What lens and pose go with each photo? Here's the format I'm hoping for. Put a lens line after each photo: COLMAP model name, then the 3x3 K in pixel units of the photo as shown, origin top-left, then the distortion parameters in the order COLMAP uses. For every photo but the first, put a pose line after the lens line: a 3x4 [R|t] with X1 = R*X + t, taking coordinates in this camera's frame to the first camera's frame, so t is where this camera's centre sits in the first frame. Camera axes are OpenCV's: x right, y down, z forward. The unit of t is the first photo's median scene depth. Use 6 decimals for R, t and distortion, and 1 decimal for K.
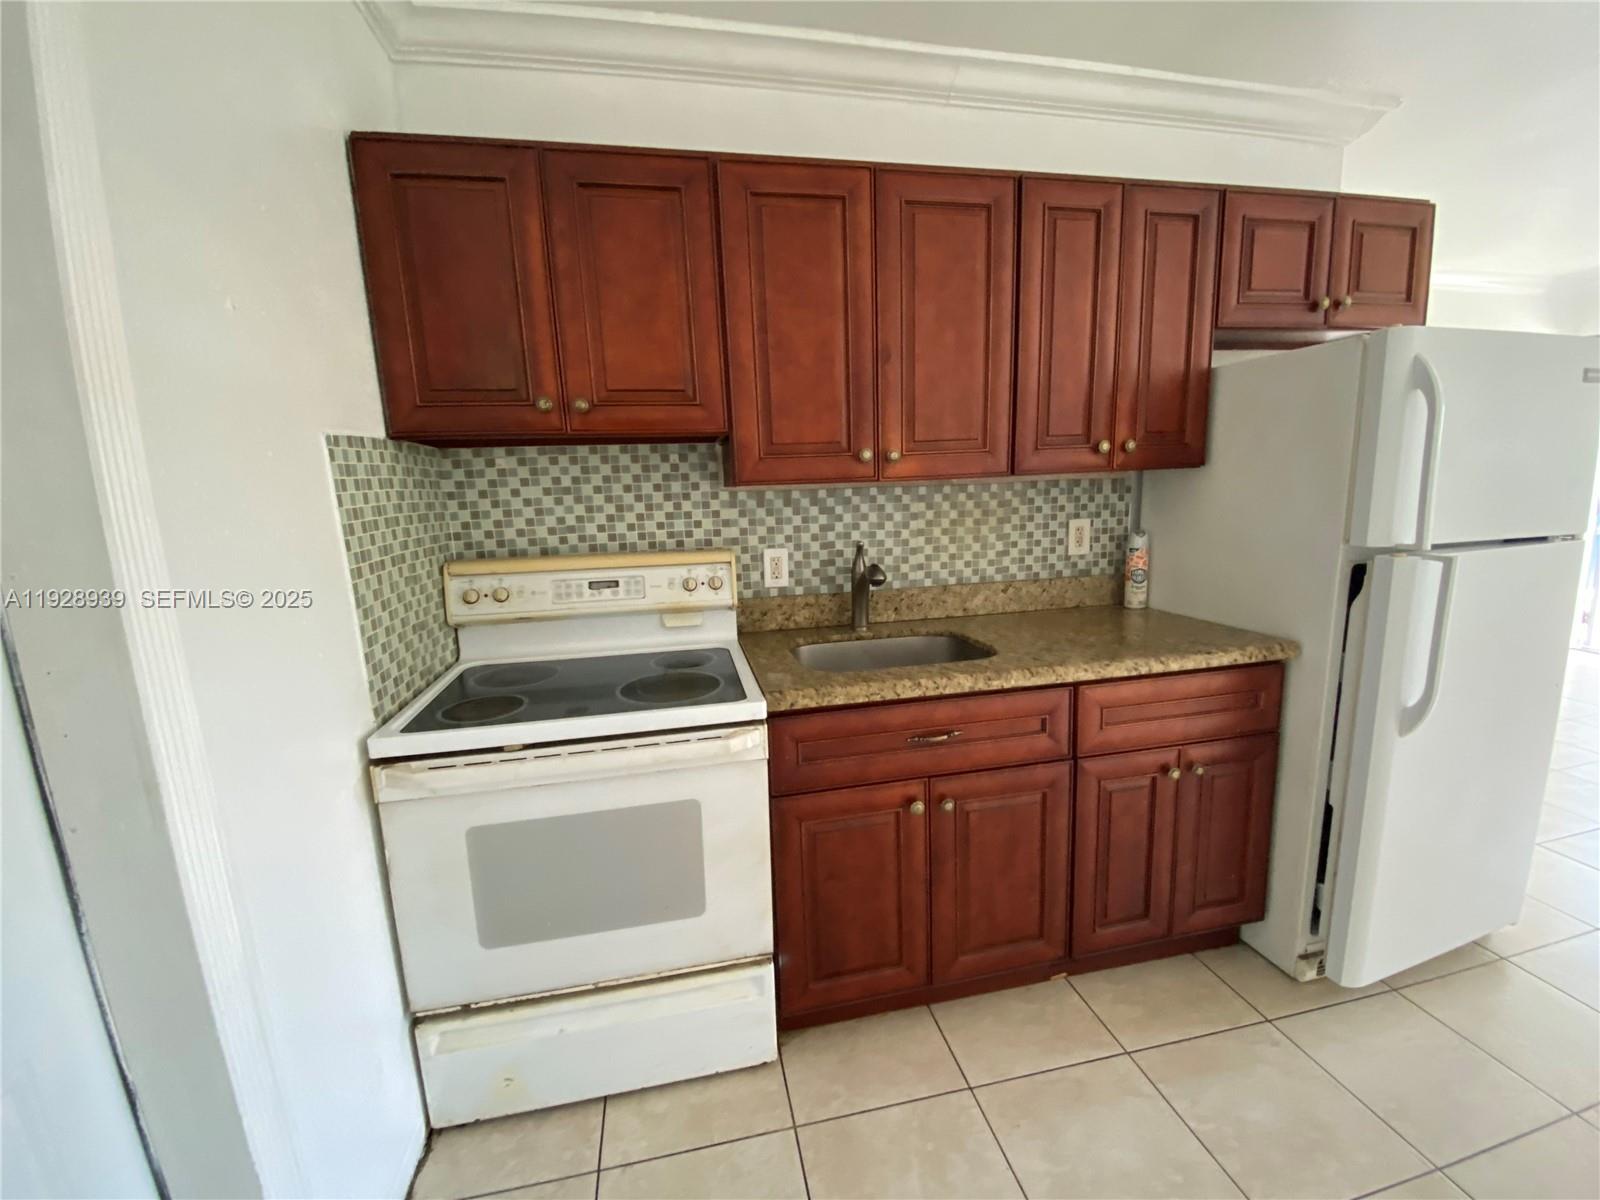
lens RADIAL K [[646.6, 0, 805.8], [0, 646.6, 594.0], [0, 0, 1]] dist [0.026930, -0.020697]
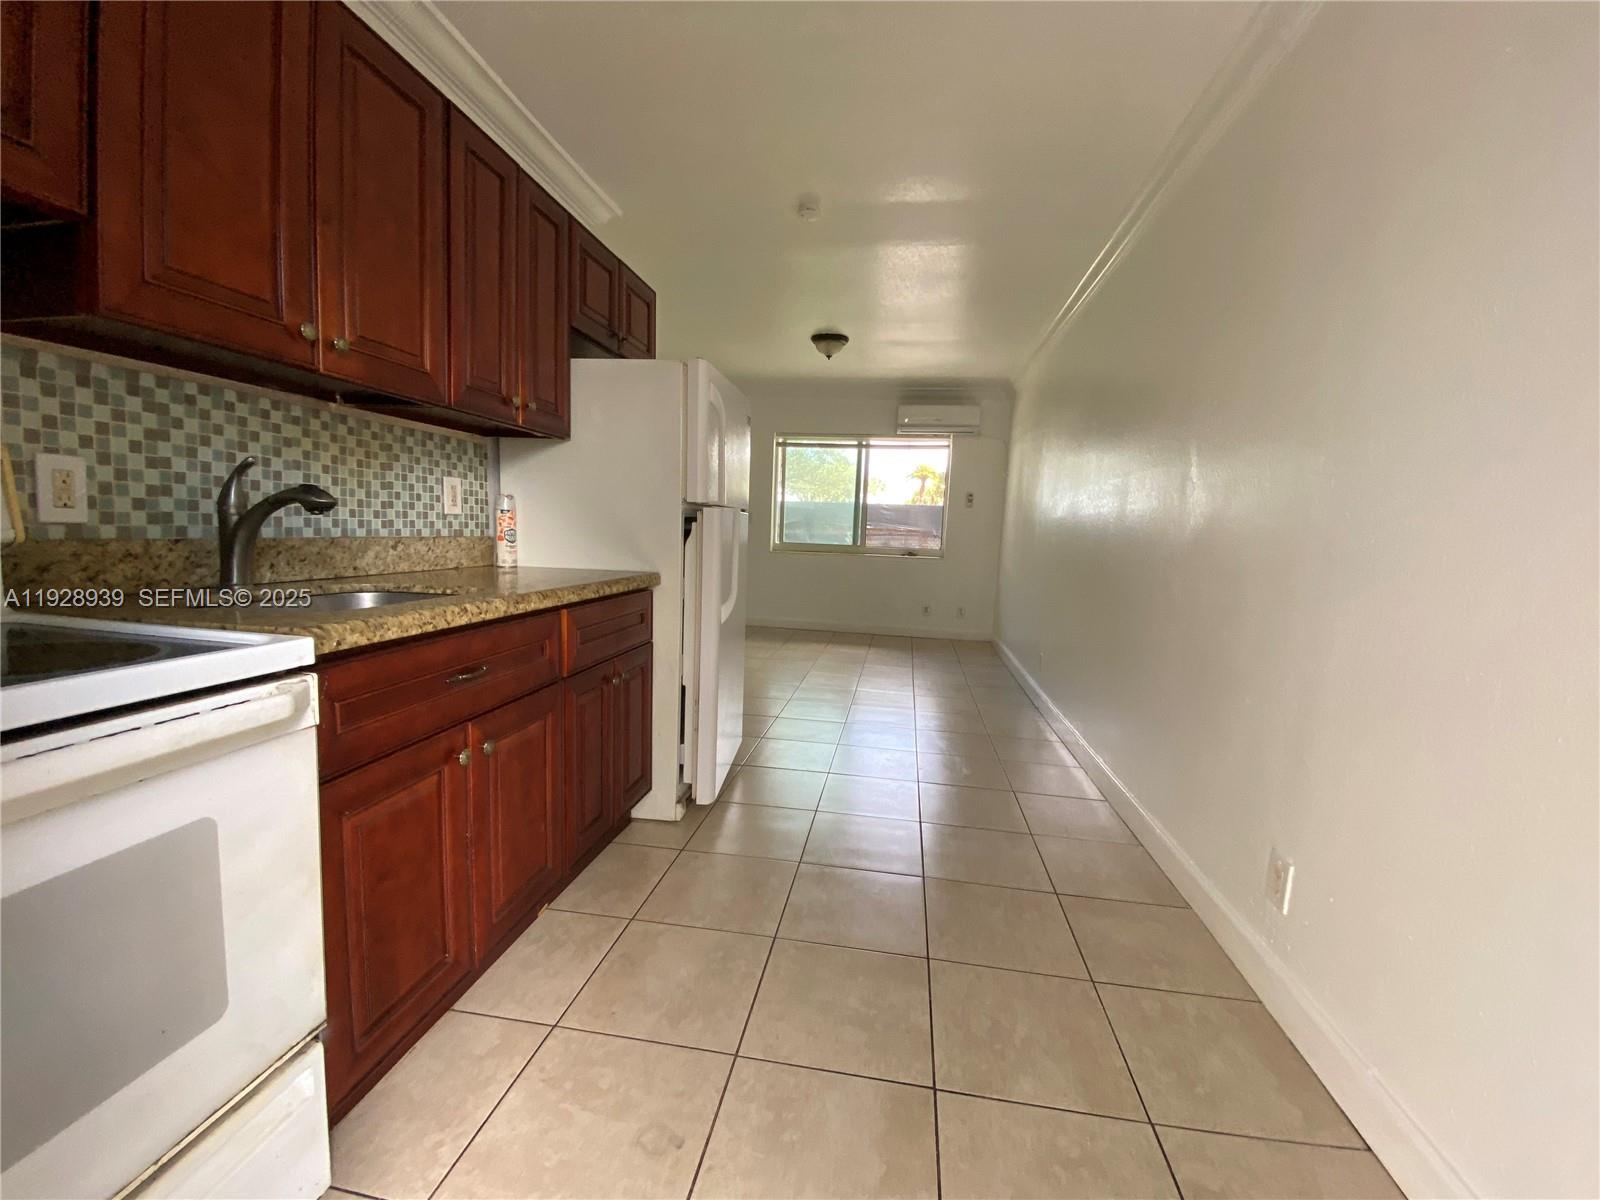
lens RADIAL K [[646.6, 0, 805.8], [0, 646.6, 594.0], [0, 0, 1]] dist [0.026930, -0.020697]
pose [[0.353113, -0.049477, 0.934271, -0.348534], [0.103222, 0.994565, 0.013656, 0.111245], [-0.929869, 0.091615, 0.356301, 0.187046]]
